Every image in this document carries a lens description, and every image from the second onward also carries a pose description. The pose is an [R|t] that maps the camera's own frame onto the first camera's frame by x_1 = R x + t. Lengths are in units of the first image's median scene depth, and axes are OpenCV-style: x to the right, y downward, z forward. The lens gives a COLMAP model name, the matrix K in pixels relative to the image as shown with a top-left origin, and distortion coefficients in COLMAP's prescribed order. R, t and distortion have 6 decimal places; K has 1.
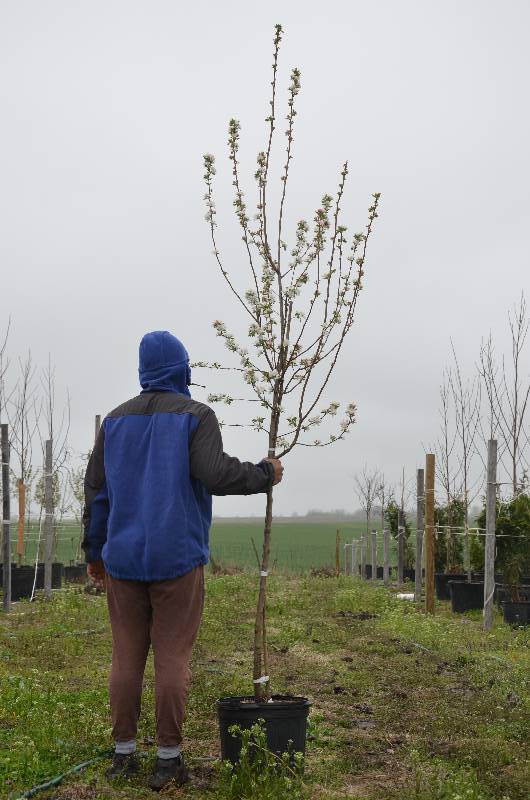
lens RADIAL K [[1452.3, 0, 267.8], [0, 1452.3, 399.2], [0, 0, 1]] dist [0.397516, 0.162443]
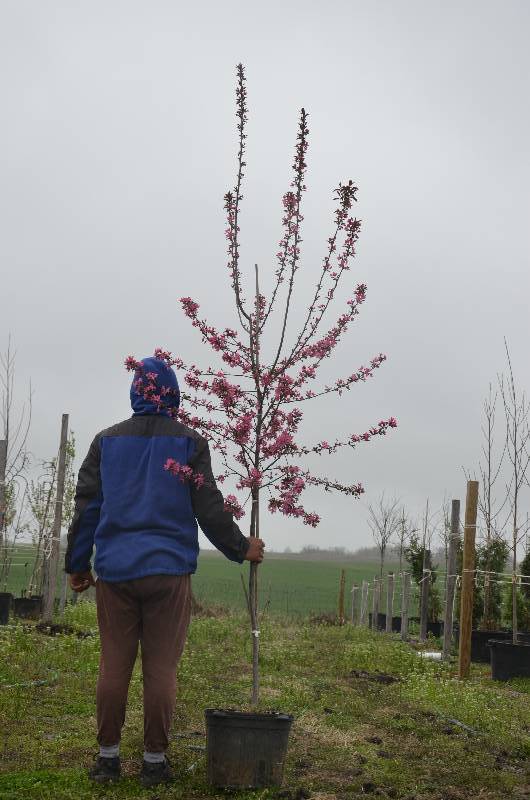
lens RADIAL K [[1494.1, 0, 264.4], [0, 1494.1, 401.5], [0, 0, 1]] dist [0.422813, 0.155420]
pose [[0.998623, 0.051426, 0.010346, -0.015152], [-0.051185, 0.998439, -0.022360, 0.018310], [-0.011480, 0.021800, 0.999696, 0.164794]]
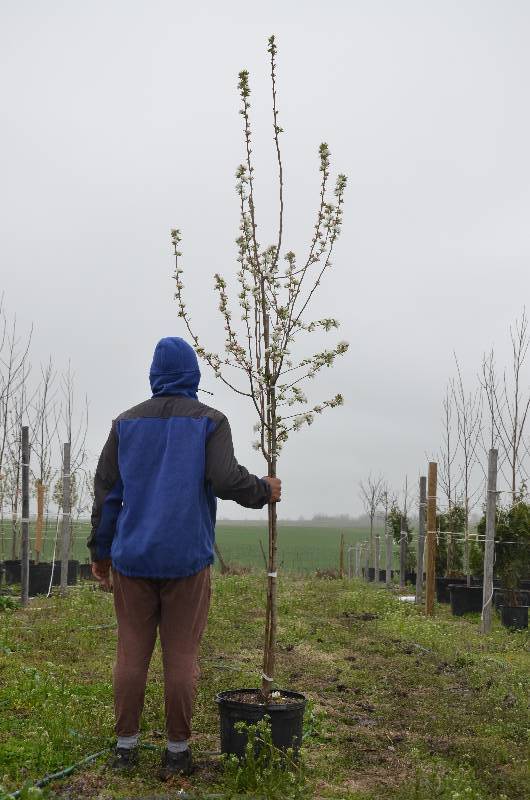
lens RADIAL K [[1384.5, 0, 266.1], [0, 1384.5, 402.7], [0, 0, 1]] dist [0.363888, 0.087598]
pose [[0.999832, 0.016606, -0.007819, -0.000524], [-0.016636, 0.999854, -0.003835, 0.000895], [0.007755, 0.003965, 0.999962, 0.007463]]
